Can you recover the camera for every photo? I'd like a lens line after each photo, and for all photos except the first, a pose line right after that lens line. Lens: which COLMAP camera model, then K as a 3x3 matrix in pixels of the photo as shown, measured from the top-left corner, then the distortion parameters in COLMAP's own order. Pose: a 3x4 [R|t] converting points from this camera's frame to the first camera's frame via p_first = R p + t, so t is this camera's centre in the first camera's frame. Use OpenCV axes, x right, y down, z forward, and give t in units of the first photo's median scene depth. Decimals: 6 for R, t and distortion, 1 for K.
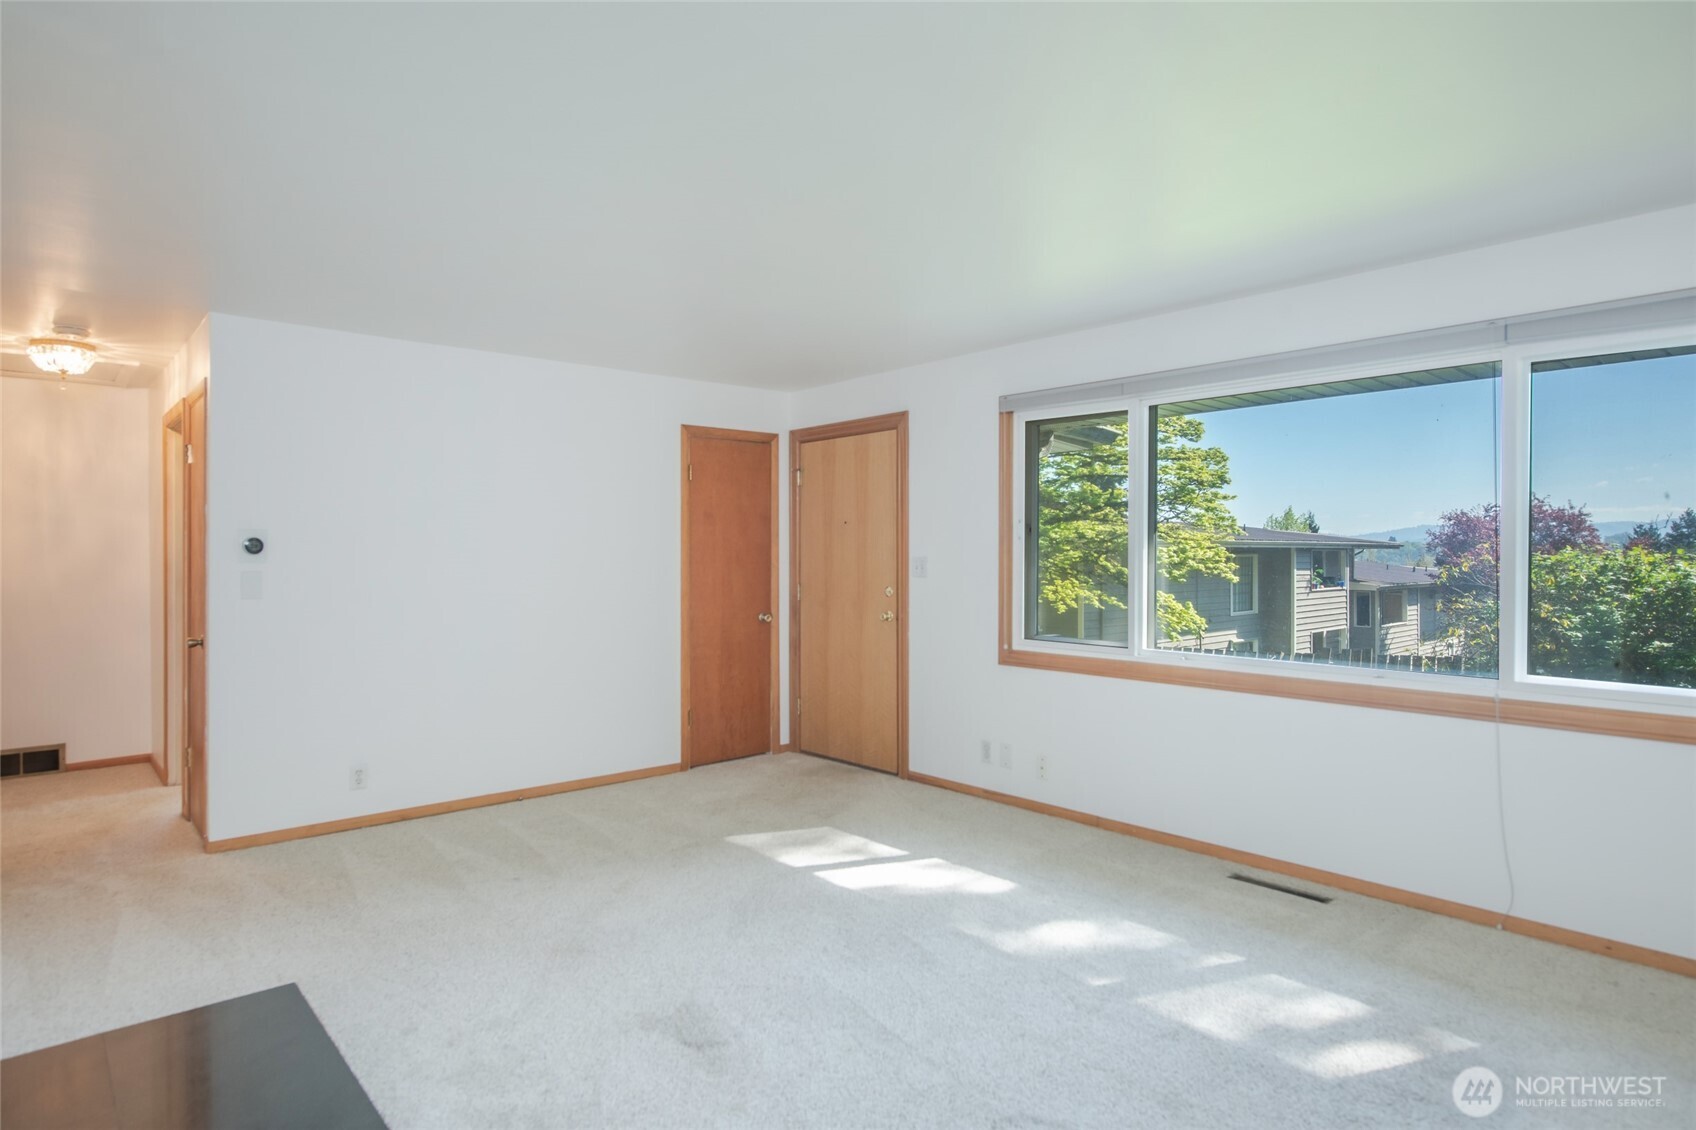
lens RADIAL K [[974.2, 0, 834.8], [0, 974.2, 562.3], [0, 0, 1]] dist [0.005932, -0.012749]
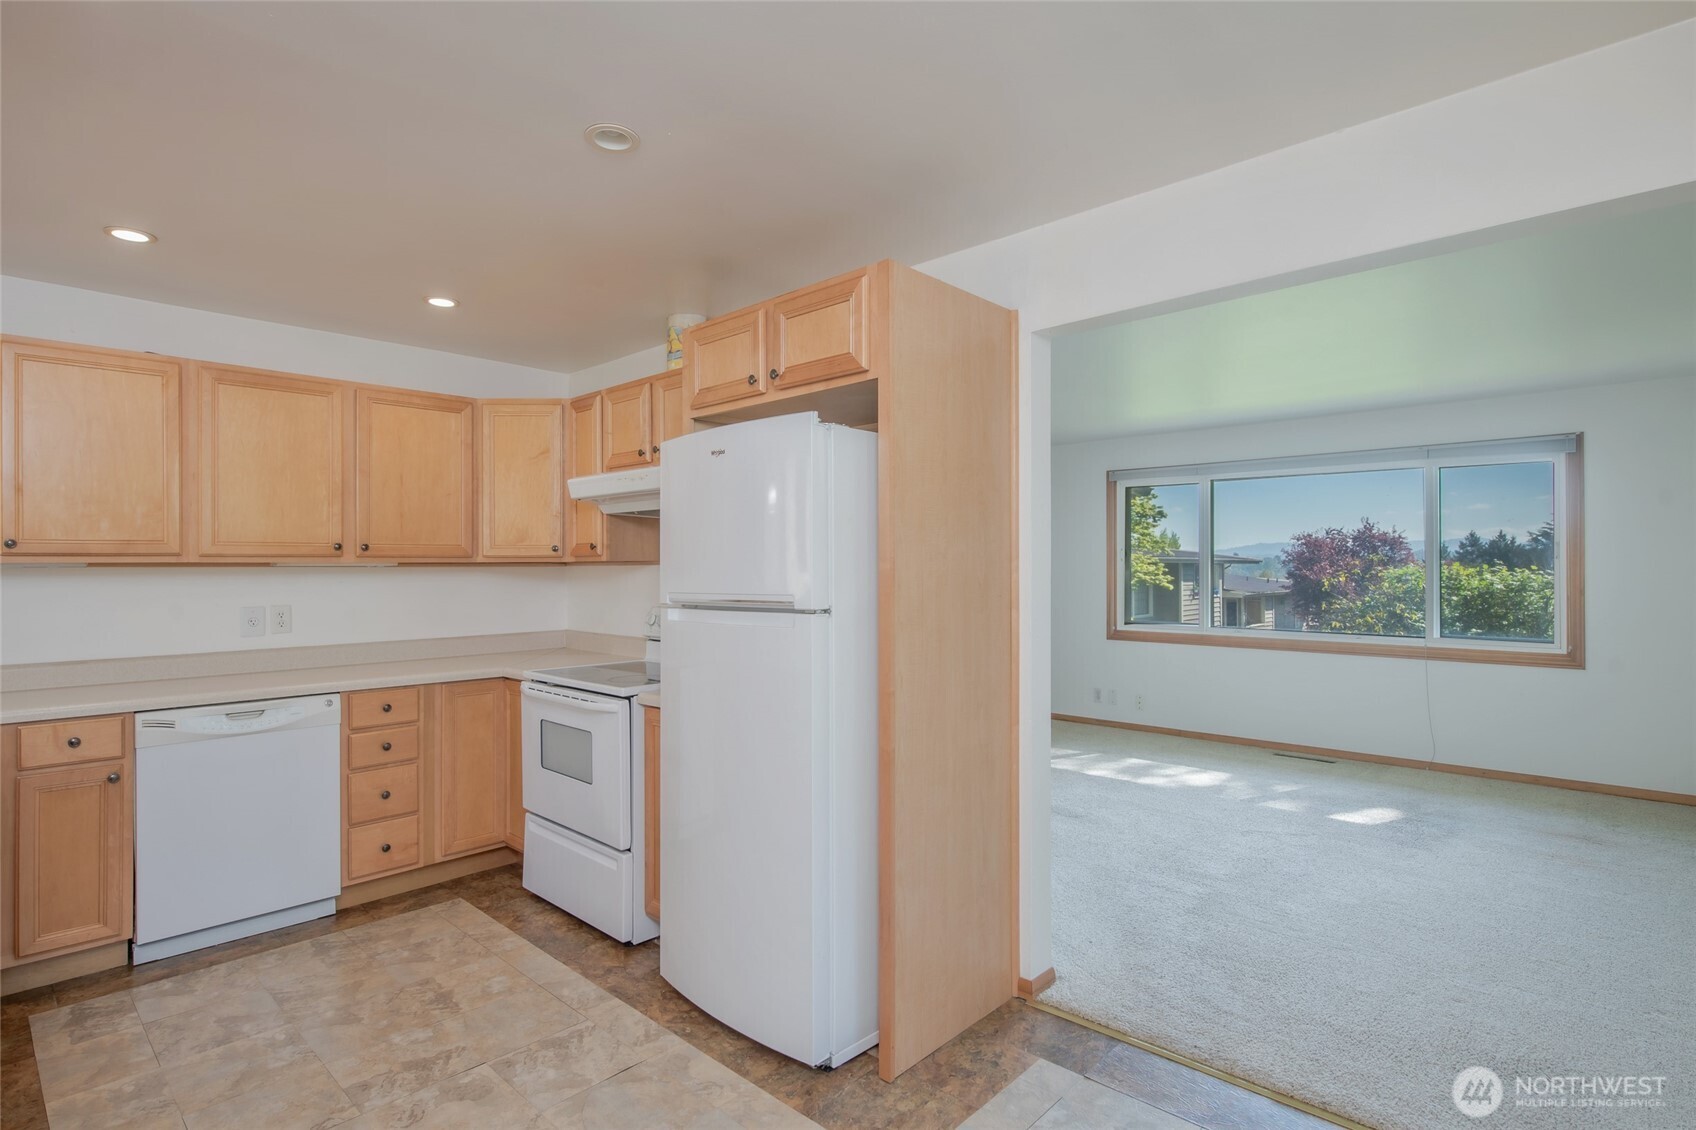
lens RADIAL K [[852.1, 0, 863.9], [0, 852.1, 570.1], [0, 0, 1]] dist [-0.001744, 0.002255]
pose [[0.994966, -0.001414, 0.100202, -0.121426], [0.002078, 0.999977, -0.006526, -0.000086], [-0.100191, 0.006701, 0.994946, -0.114013]]
